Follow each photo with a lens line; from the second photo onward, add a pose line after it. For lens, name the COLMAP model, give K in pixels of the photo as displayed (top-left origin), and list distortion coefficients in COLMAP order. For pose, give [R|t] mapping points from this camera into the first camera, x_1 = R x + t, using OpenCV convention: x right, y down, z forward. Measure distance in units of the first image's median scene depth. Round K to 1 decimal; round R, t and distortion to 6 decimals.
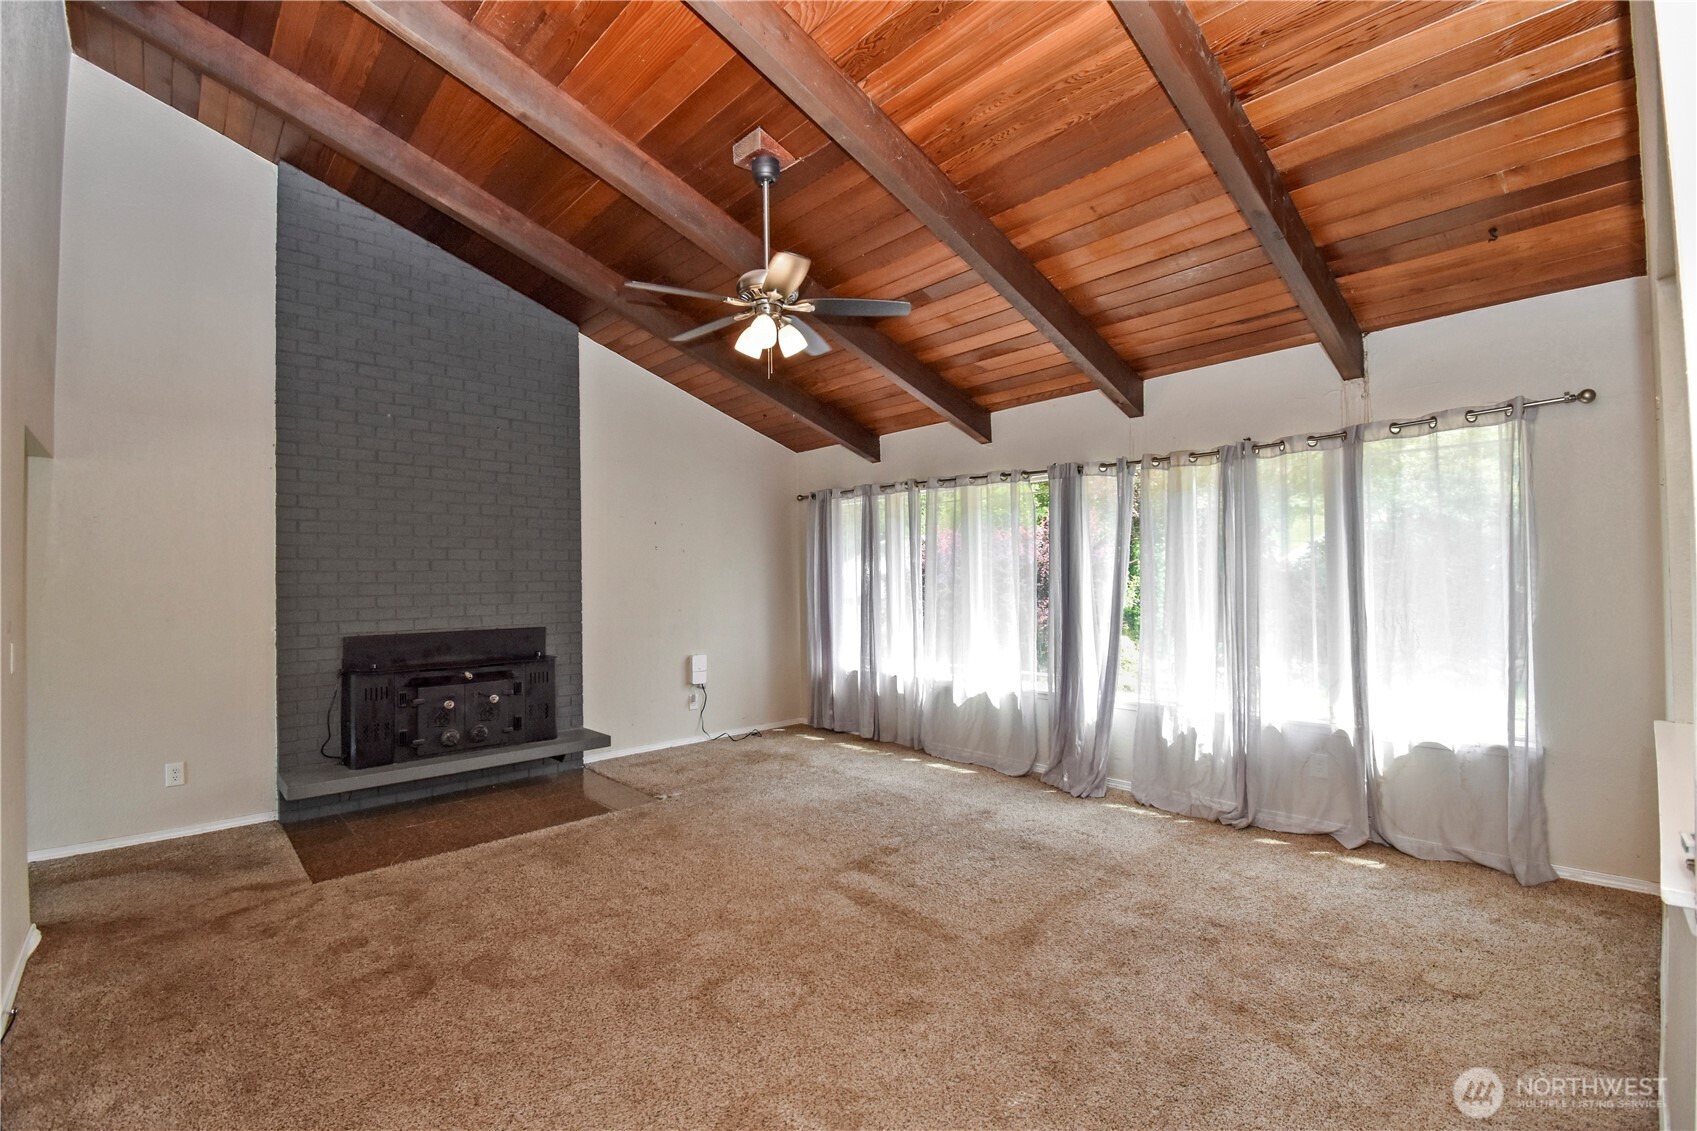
lens RADIAL K [[745.6, 0, 853.2], [0, 745.6, 563.2], [0, 0, 1]] dist [0.010575, -0.021115]
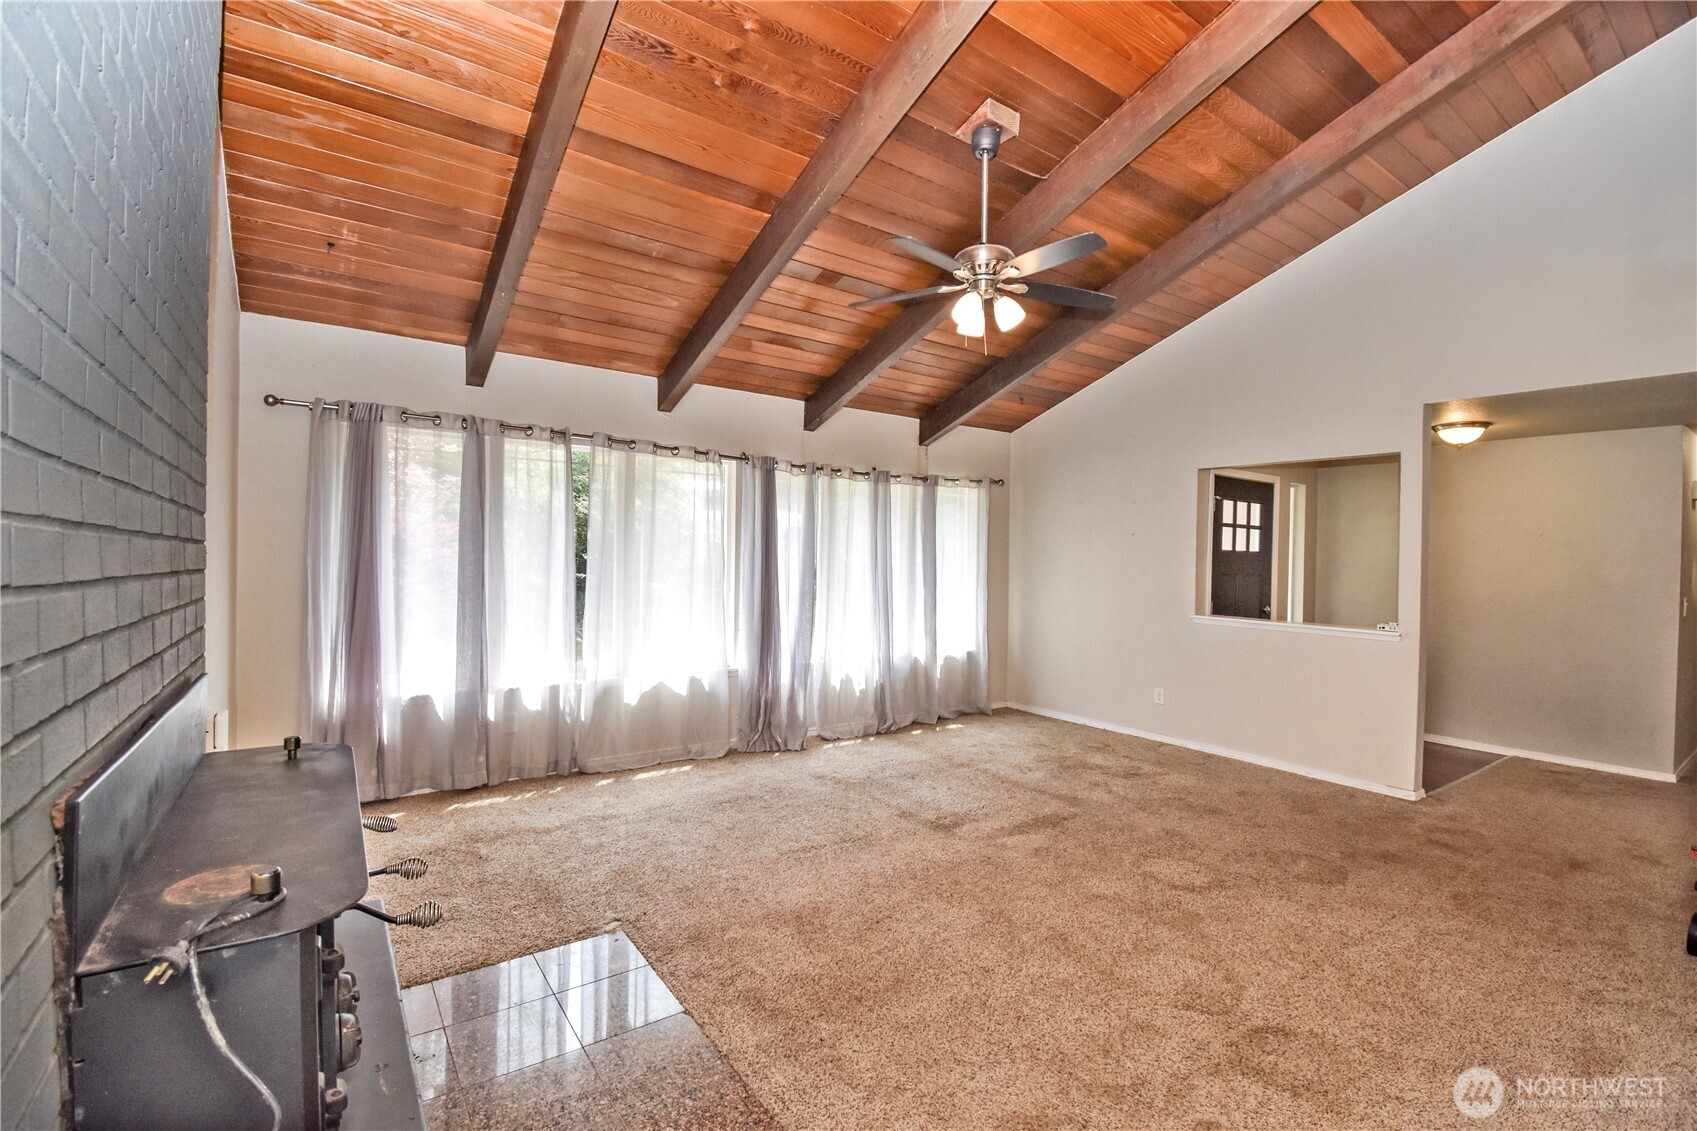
lens RADIAL K [[745.6, 0, 847.0], [0, 745.6, 573.6], [0, 0, 1]] dist [0.010575, -0.021115]
pose [[0.139016, -0.002045, 0.990288, -0.861052], [-0.035646, 0.999339, 0.007068, 0.029083], [-0.989648, -0.036282, 0.138851, 0.798493]]
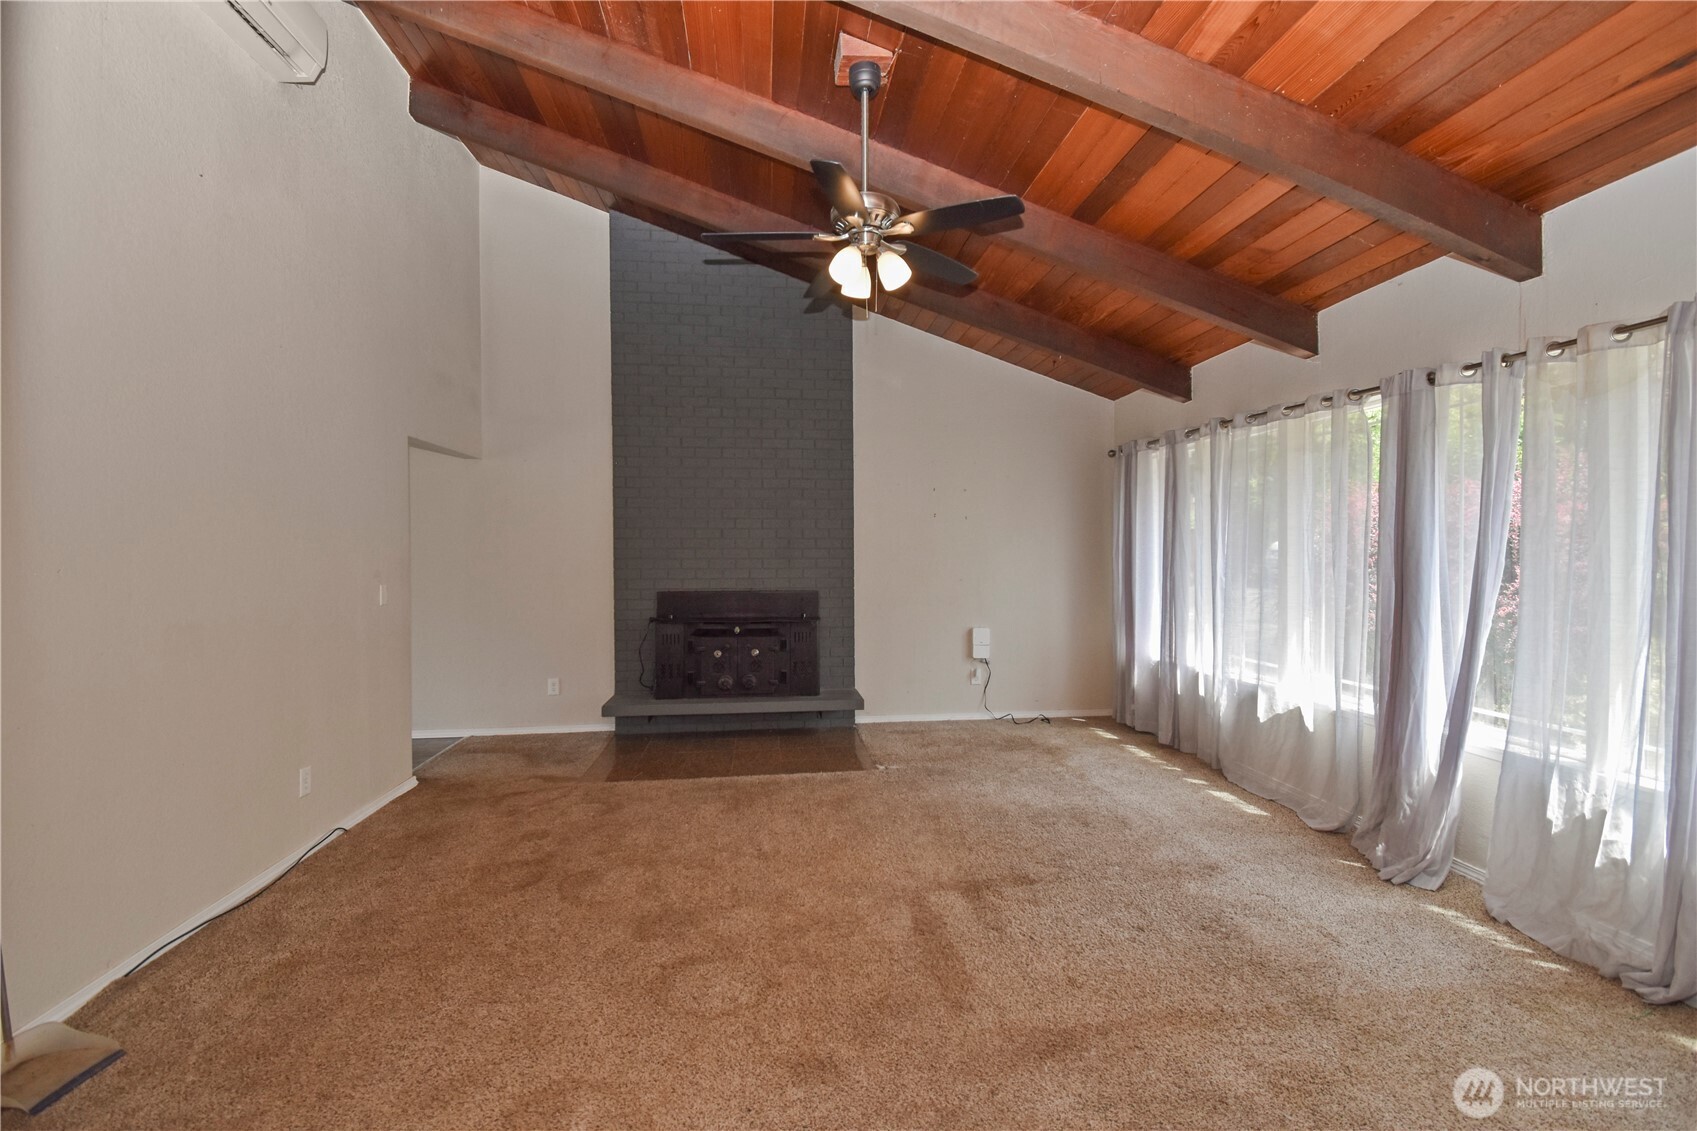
lens RADIAL K [[745.6, 0, 851.3], [0, 745.6, 564.0], [0, 0, 1]] dist [0.010575, -0.021115]
pose [[0.804796, 0.019849, -0.593220, 0.312379], [0.003741, 0.999251, 0.038509, 0.007487], [0.593540, -0.033211, 0.804119, 0.207120]]
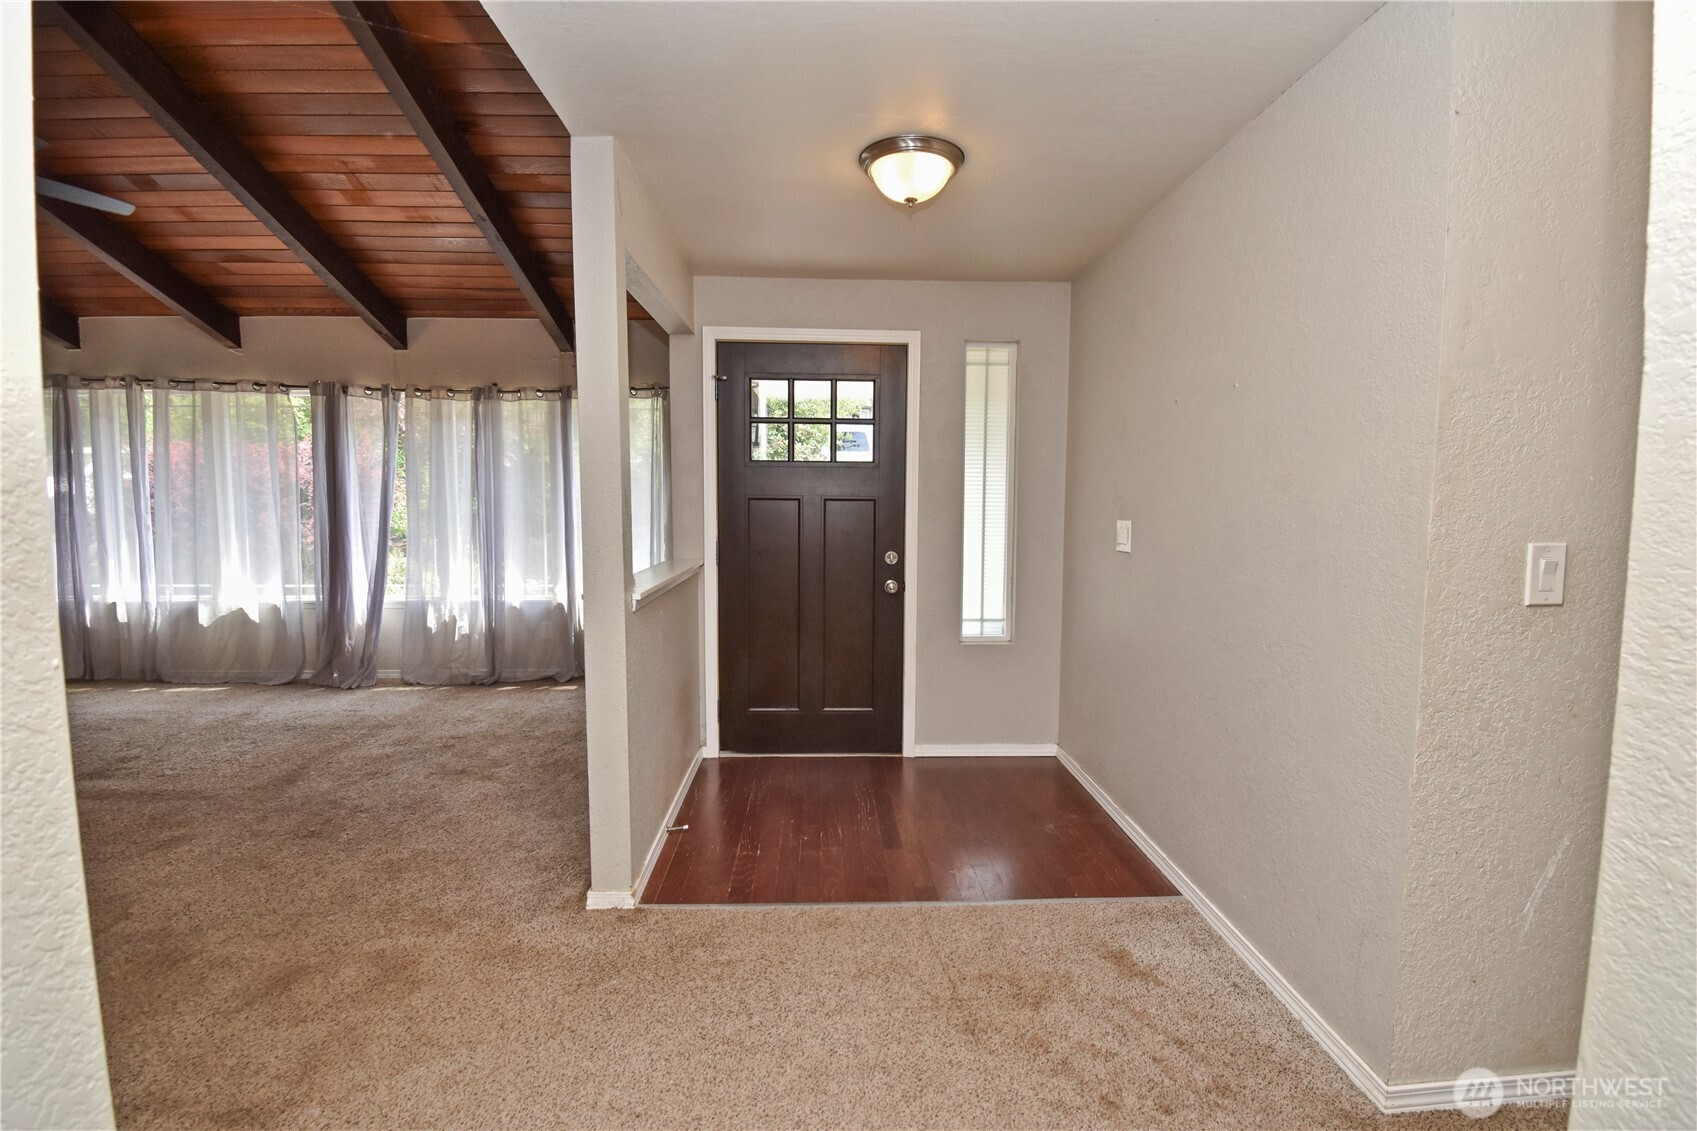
lens RADIAL K [[745.6, 0, 851.4], [0, 745.6, 568.0], [0, 0, 1]] dist [0.010575, -0.021115]
pose [[0.649508, -0.042429, 0.759170, -0.049324], [-0.028972, 0.996336, 0.080470, 0.023735], [-0.759803, -0.074261, 0.645899, -0.282038]]
